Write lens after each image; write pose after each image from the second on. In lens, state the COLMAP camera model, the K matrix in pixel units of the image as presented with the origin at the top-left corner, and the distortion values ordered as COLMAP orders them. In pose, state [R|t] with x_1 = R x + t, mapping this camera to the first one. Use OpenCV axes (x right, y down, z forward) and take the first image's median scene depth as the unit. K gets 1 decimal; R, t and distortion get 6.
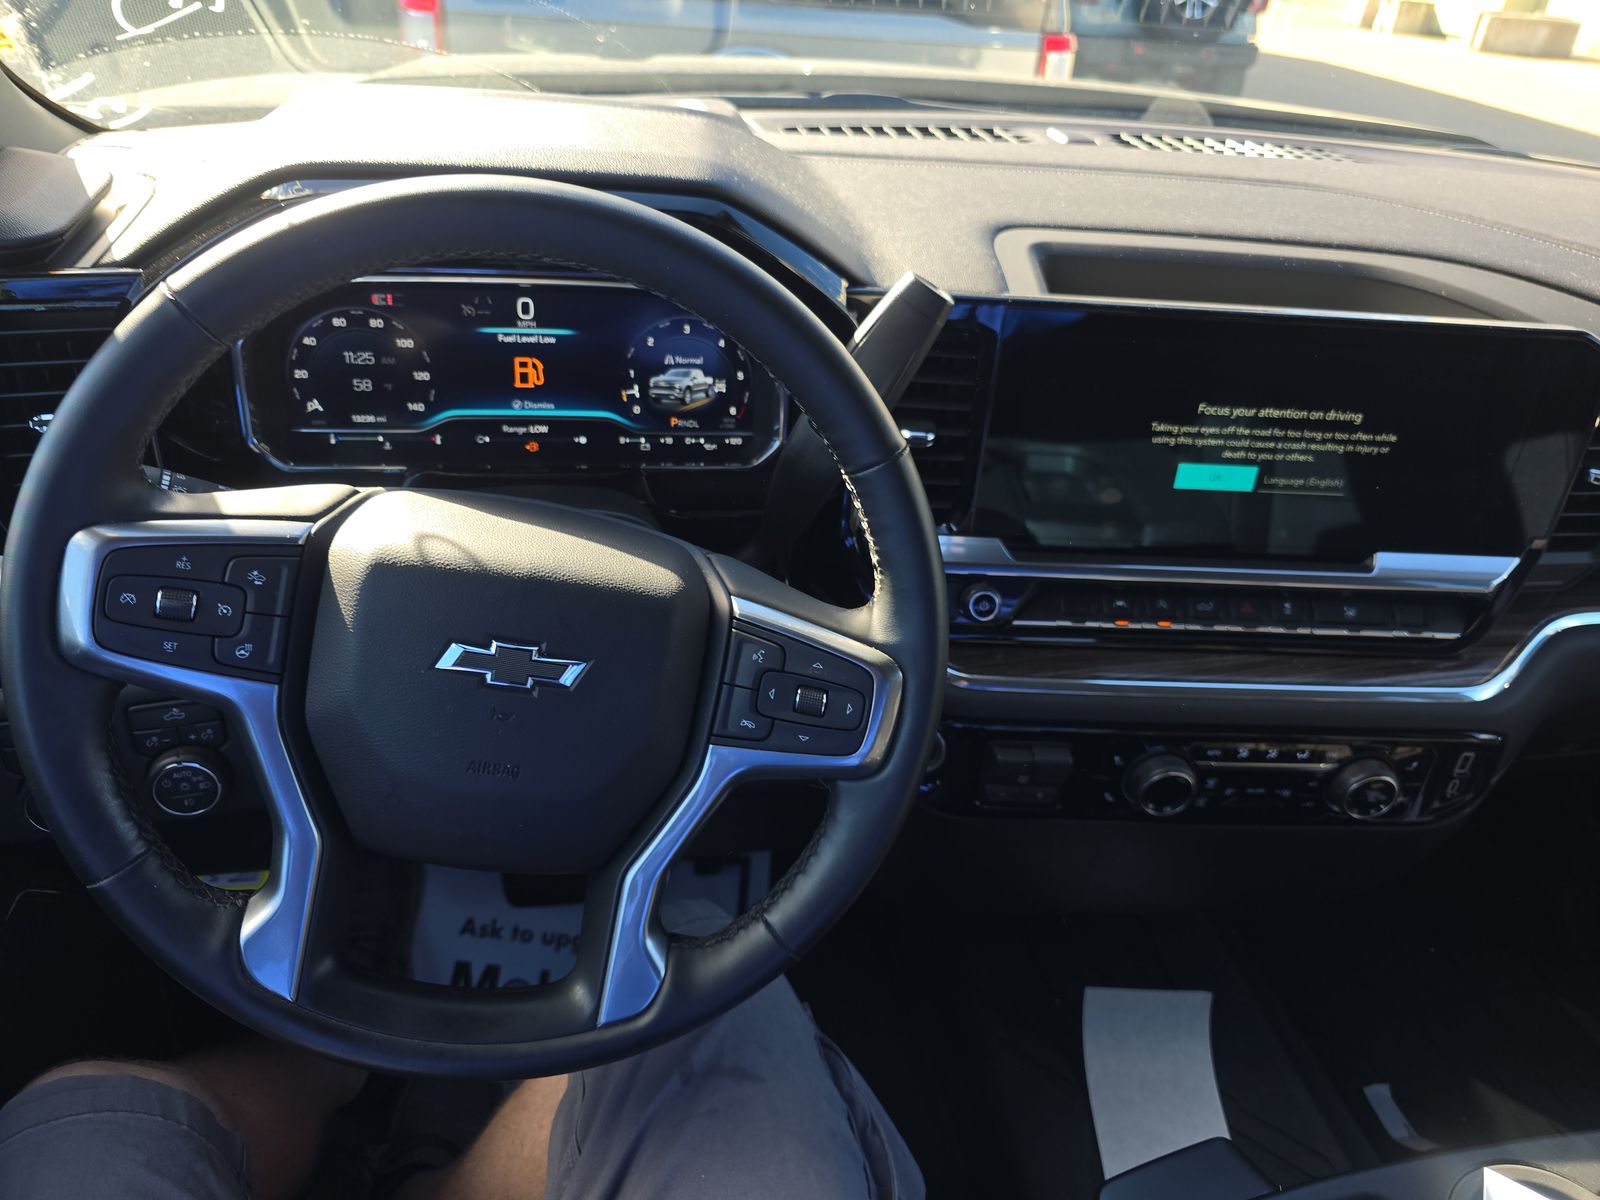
lens RADIAL K [[1089.6, 0, 797.0], [0, 1089.6, 605.6], [0, 0, 1]] dist [0.055062, -0.052871]
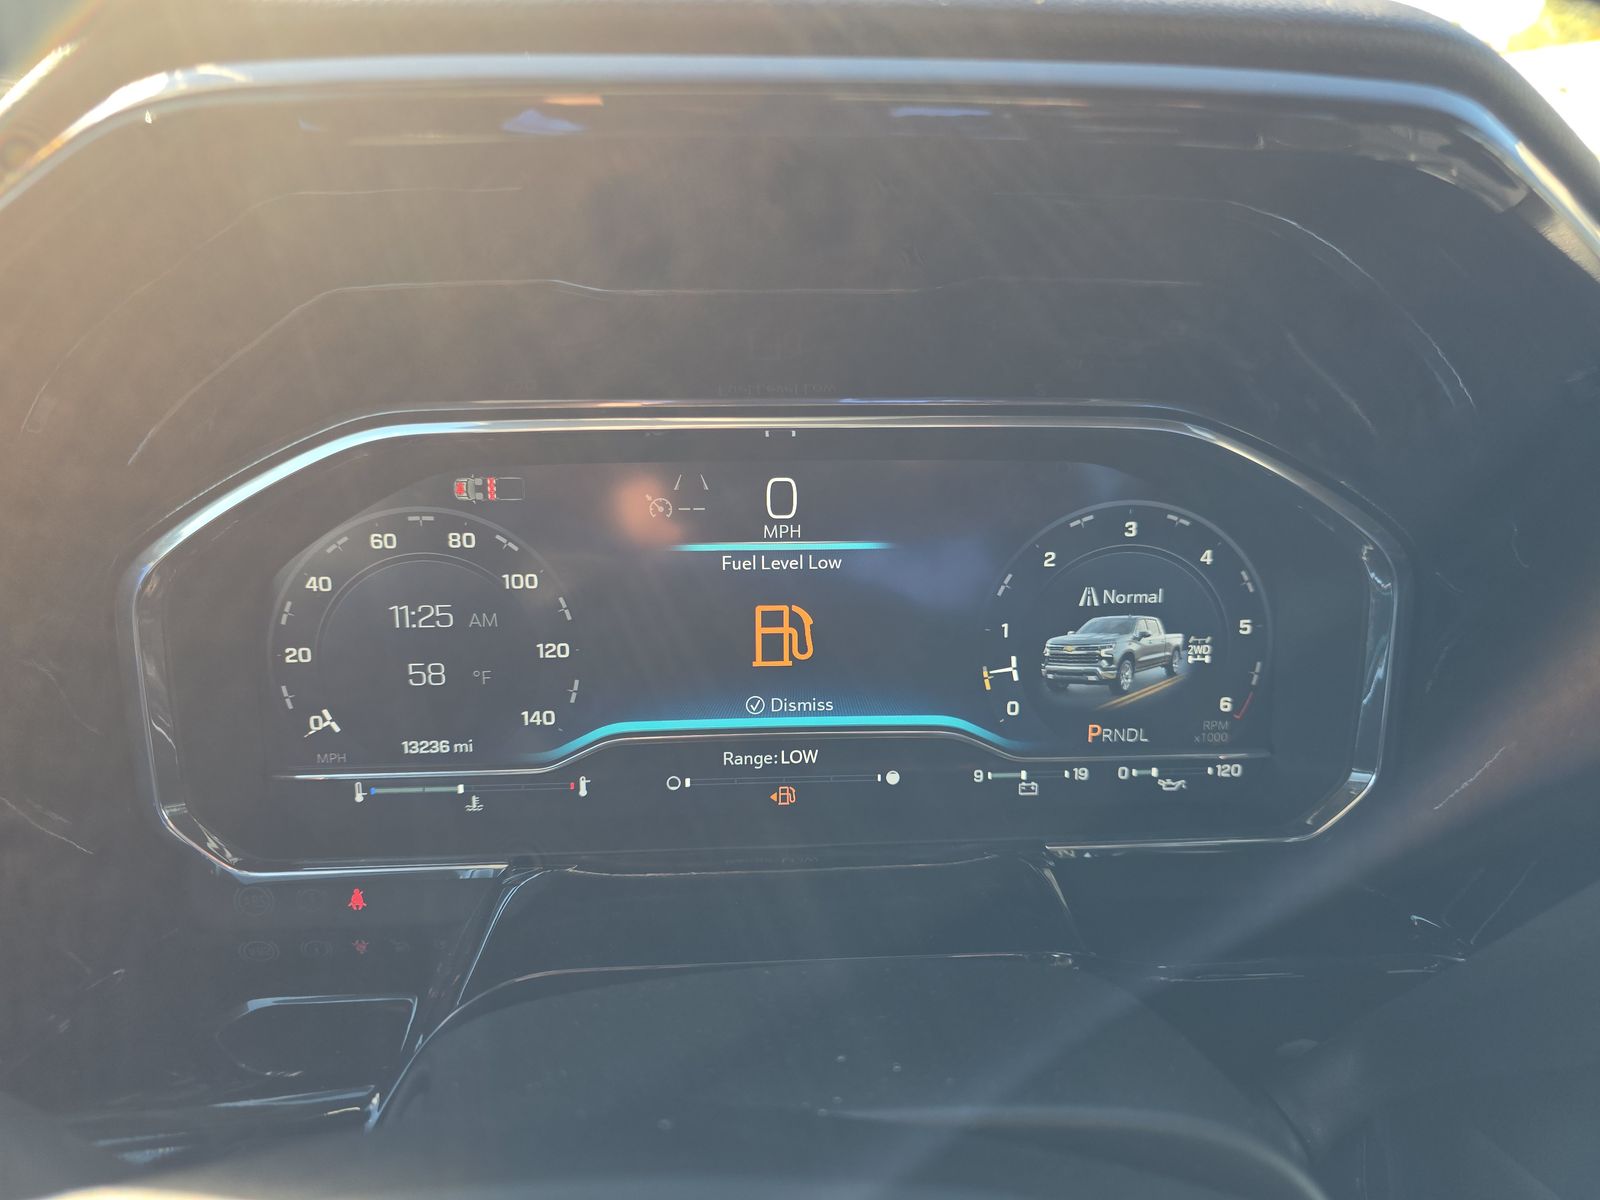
lens RADIAL K [[1089.6, 0, 797.0], [0, 1089.6, 605.6], [0, 0, 1]] dist [0.055062, -0.052871]
pose [[0.992388, -0.029693, -0.119519, -0.181928], [0.003445, 0.976812, -0.214073, -0.126376], [0.123104, 0.212032, 0.969478, 0.553338]]
